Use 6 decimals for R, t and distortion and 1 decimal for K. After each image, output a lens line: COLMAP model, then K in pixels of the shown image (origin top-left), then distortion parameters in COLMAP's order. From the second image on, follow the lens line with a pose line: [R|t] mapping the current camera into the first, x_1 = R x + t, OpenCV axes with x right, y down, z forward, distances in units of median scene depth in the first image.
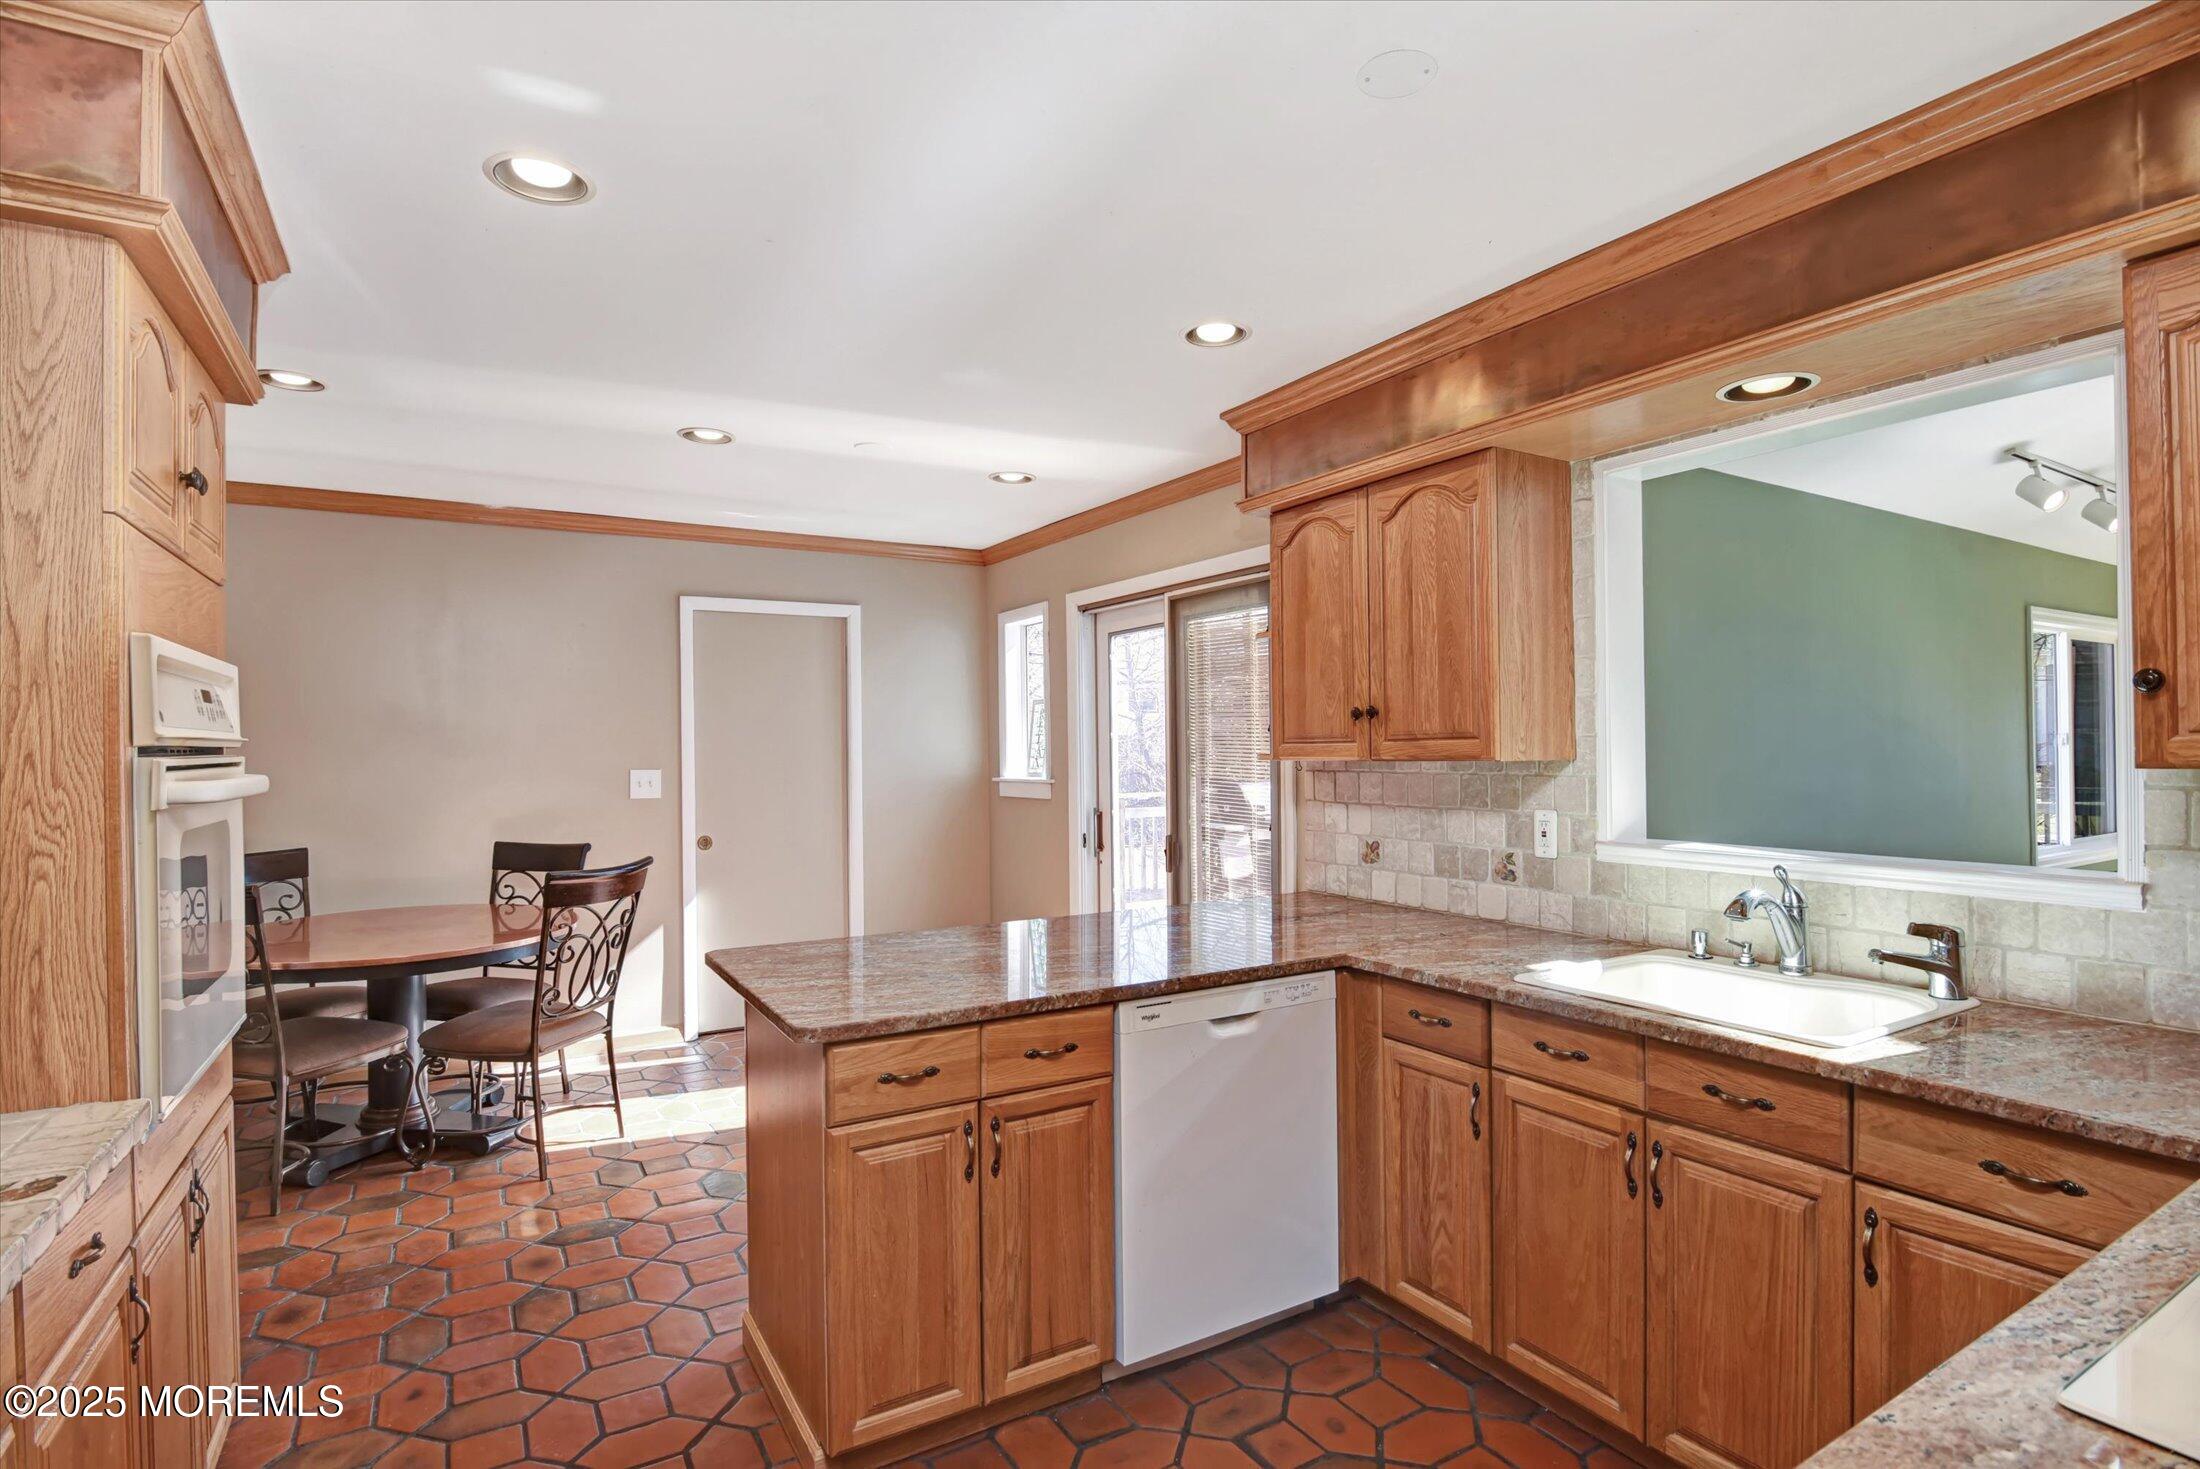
lens RADIAL K [[1085.8, 0, 1106.2], [0, 1085.8, 740.0], [0, 0, 1]] dist [-0.018180, -0.001402]
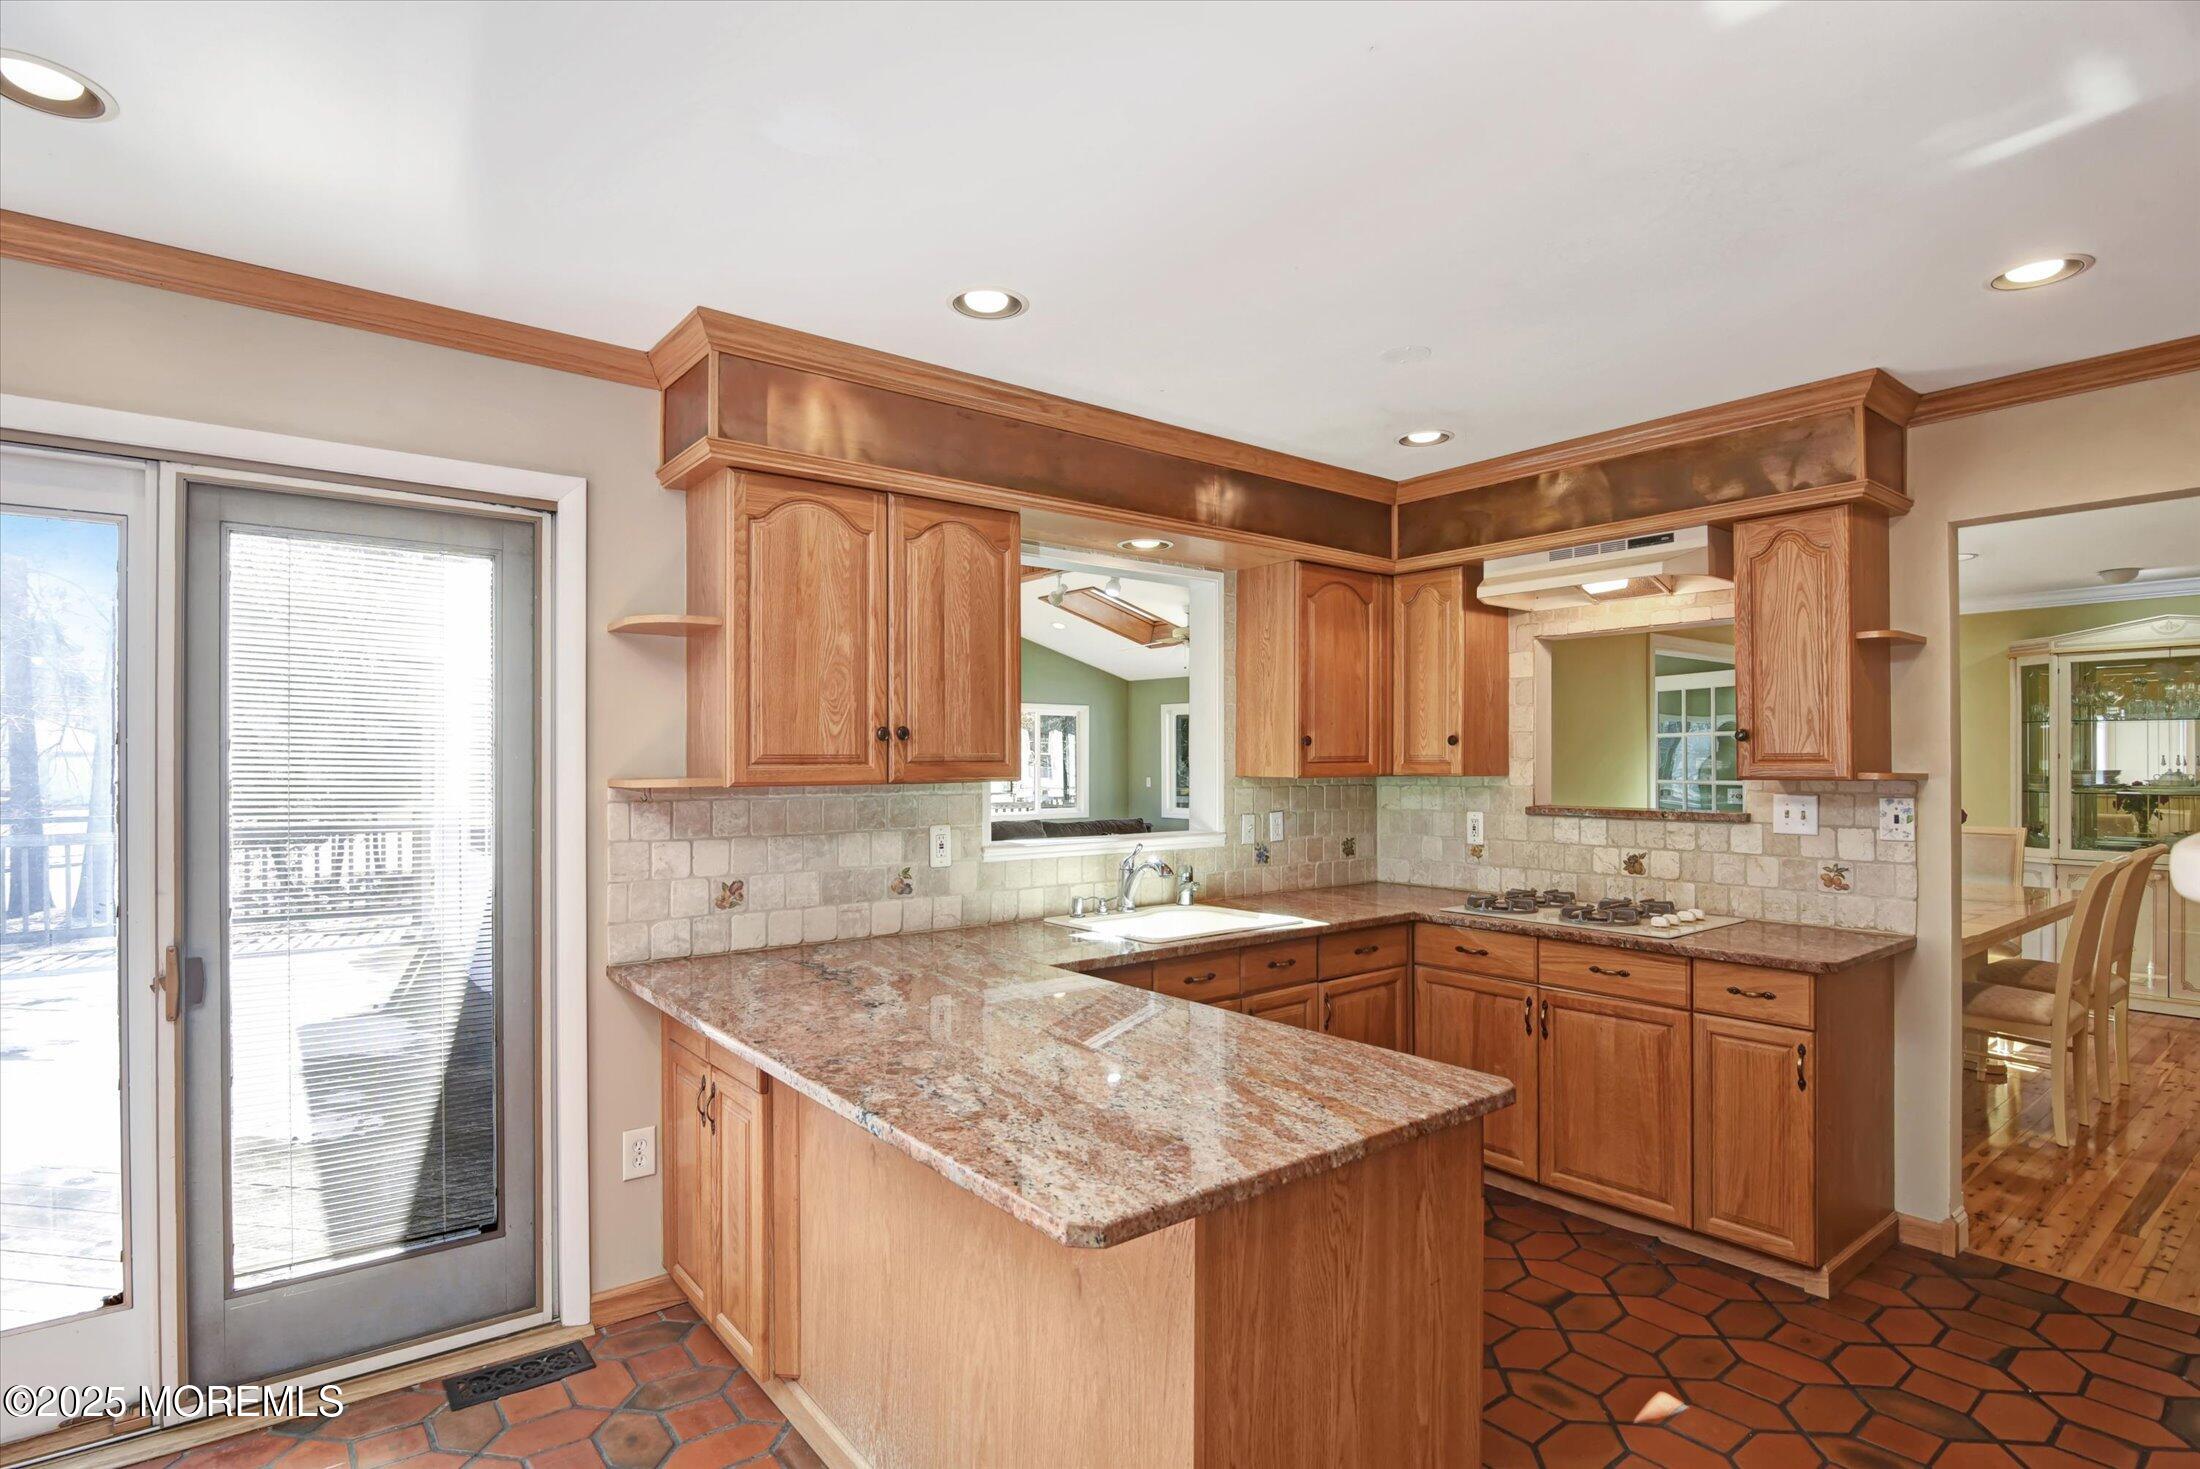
lens RADIAL K [[1085.8, 0, 1098.6], [0, 1085.8, 751.1], [0, 0, 1]] dist [-0.018180, -0.001402]
pose [[-0.131122, 0.020368, 0.991157, -0.627534], [-0.003658, 0.999772, -0.021029, 0.008401], [-0.991359, -0.006383, -0.131018, 0.820929]]
